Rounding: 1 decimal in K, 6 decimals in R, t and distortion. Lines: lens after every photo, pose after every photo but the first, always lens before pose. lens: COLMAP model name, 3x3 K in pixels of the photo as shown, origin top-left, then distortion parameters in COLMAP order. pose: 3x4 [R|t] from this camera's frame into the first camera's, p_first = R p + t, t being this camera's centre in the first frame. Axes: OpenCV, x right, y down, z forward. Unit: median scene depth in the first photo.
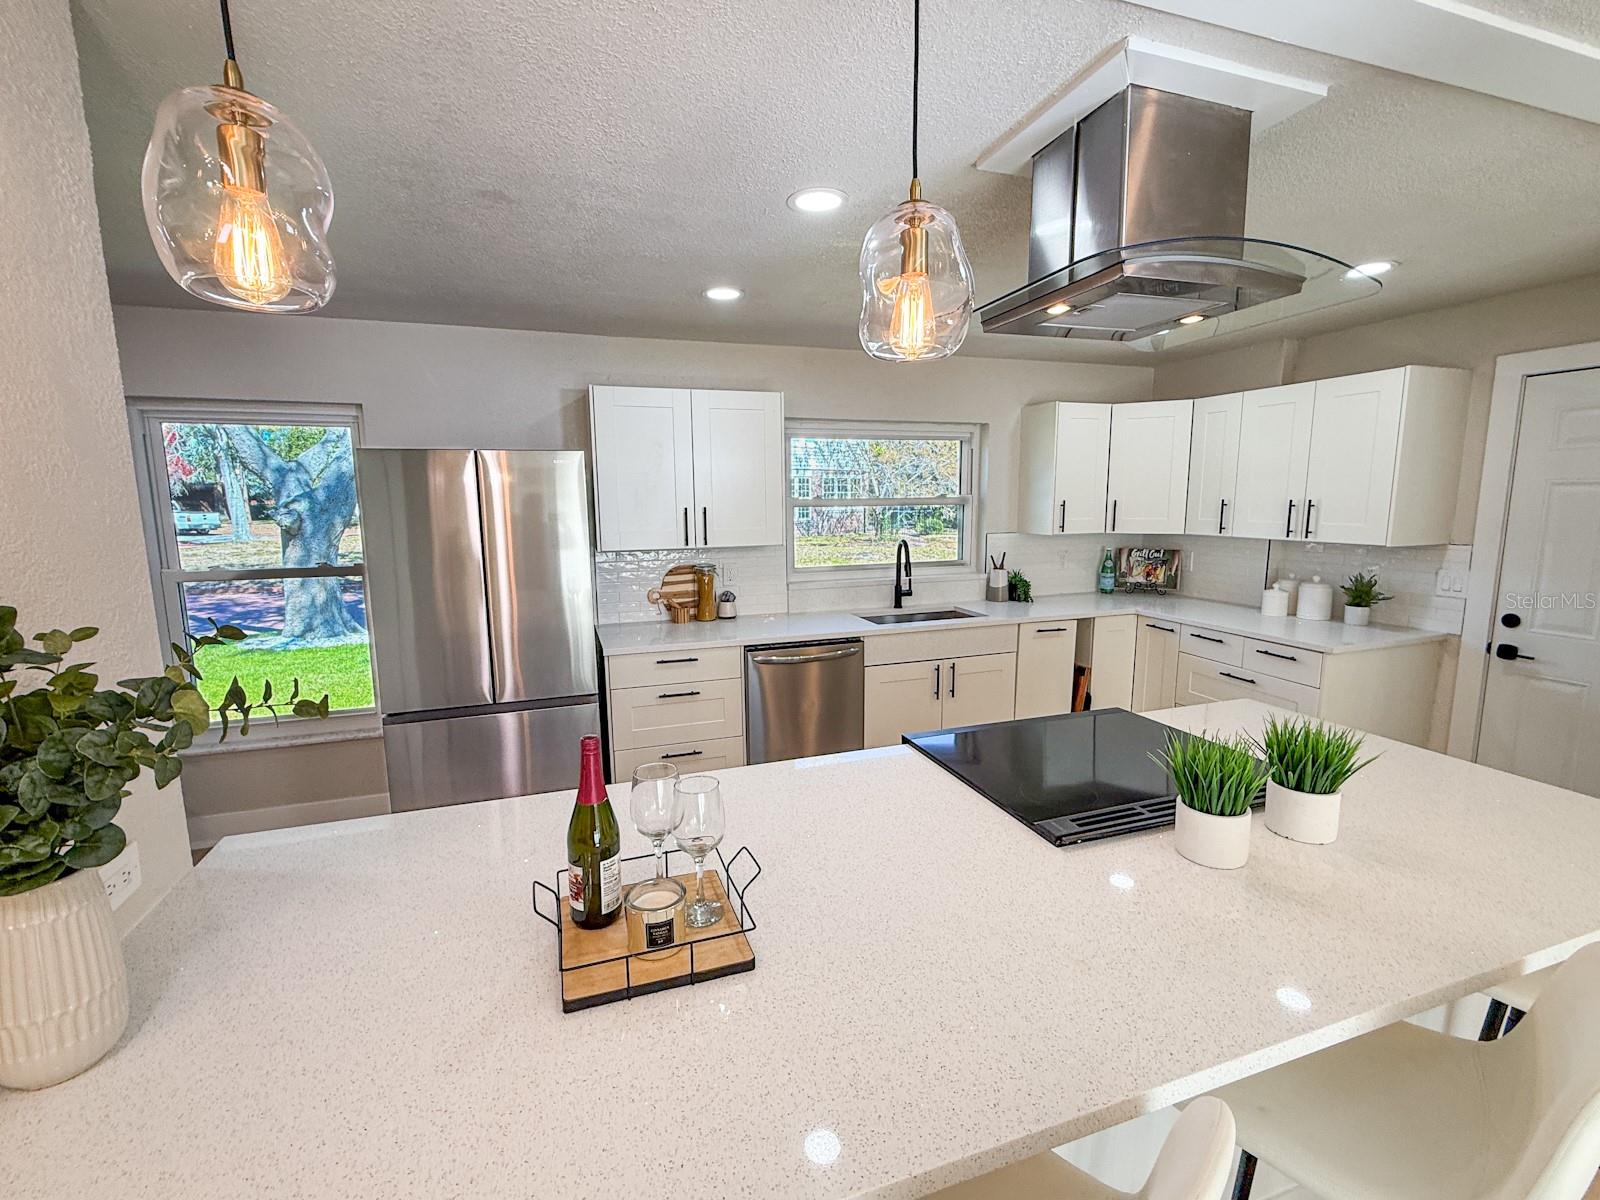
lens RADIAL K [[701.8, 0, 772.7], [0, 701.8, 596.6], [0, 0, 1]] dist [-0.012522, -0.000345]
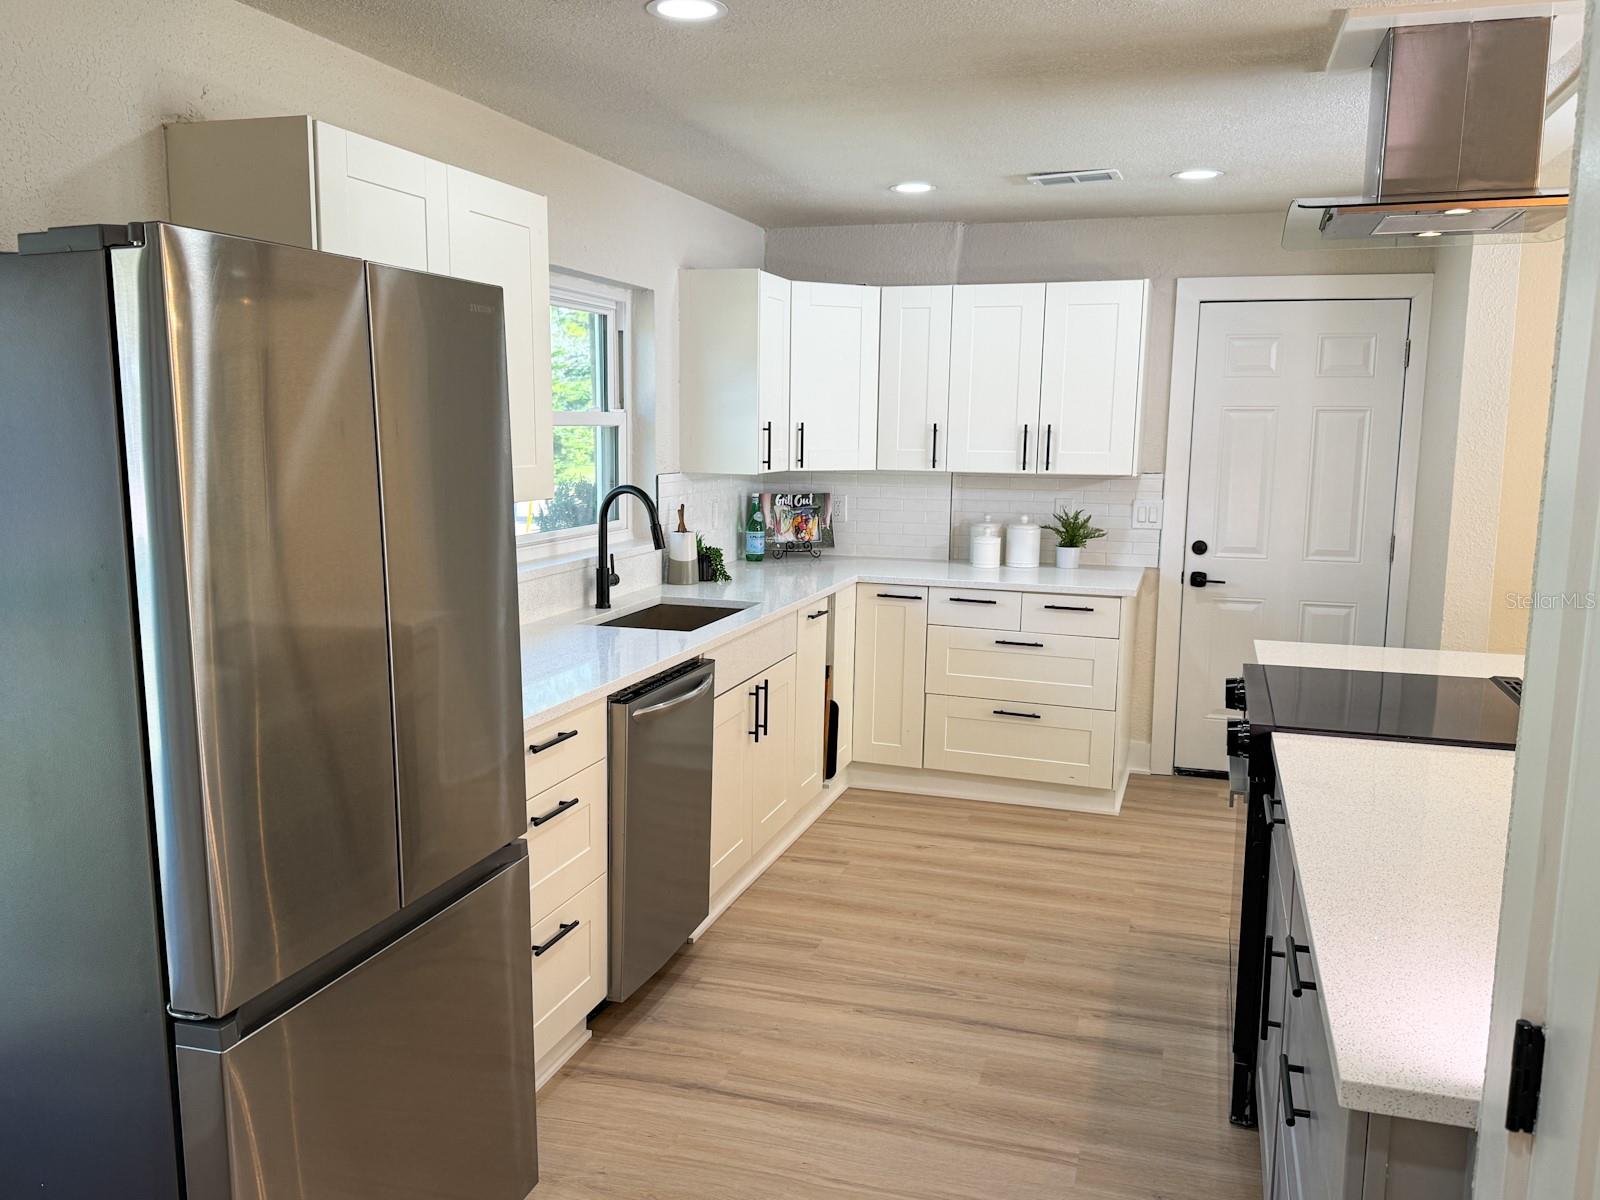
lens RADIAL K [[1300.9, 0, 800.0], [0, 1300.9, 600.0], [0, 0, 1]] dist [0.147186, -0.207918]
pose [[0.580725, -0.092693, 0.808806, -0.659761], [0.095552, 0.994391, 0.045355, -0.025483], [-0.808473, 0.050945, 0.586324, 0.290655]]
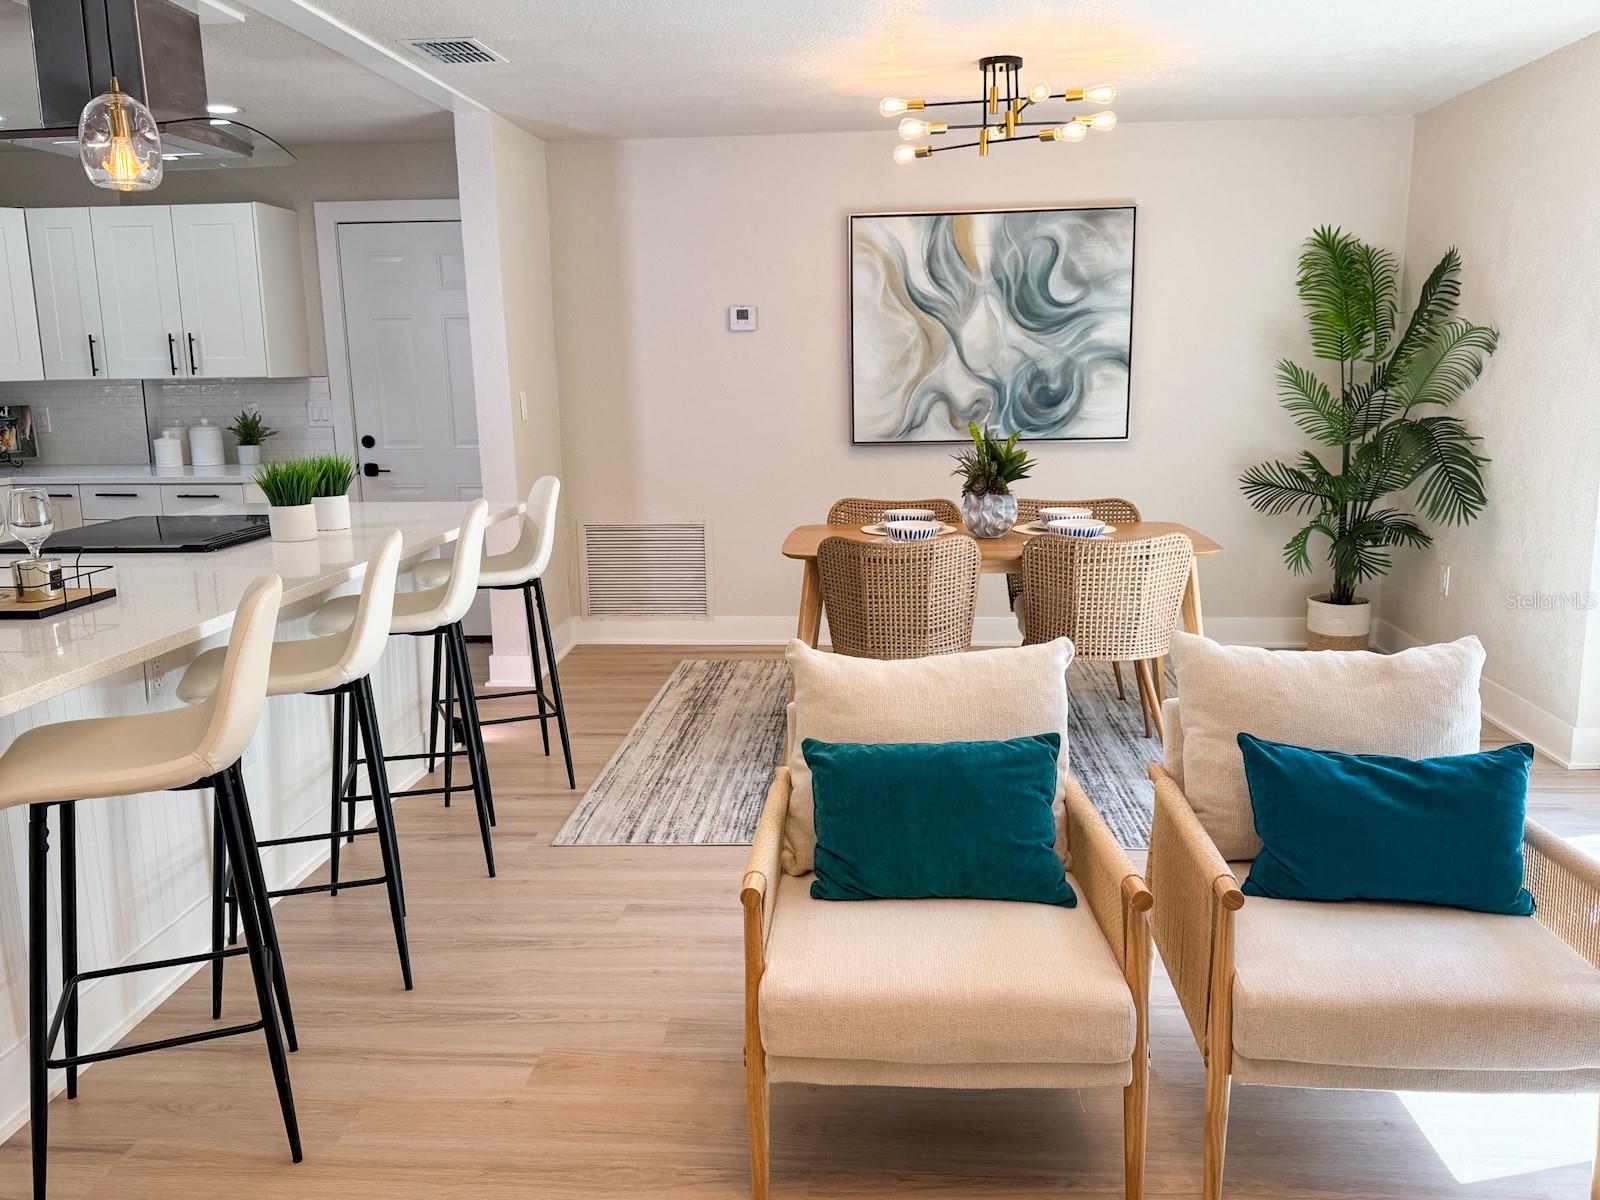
lens RADIAL K [[1300.9, 0, 800.0], [0, 1300.9, 600.0], [0, 0, 1]] dist [0.147186, -0.207918]
pose [[0.376327, -0.162673, 0.912094, -0.569599], [0.144714, 0.982703, 0.115558, 0.116873], [-0.915115, 0.088505, 0.393358, -0.399488]]
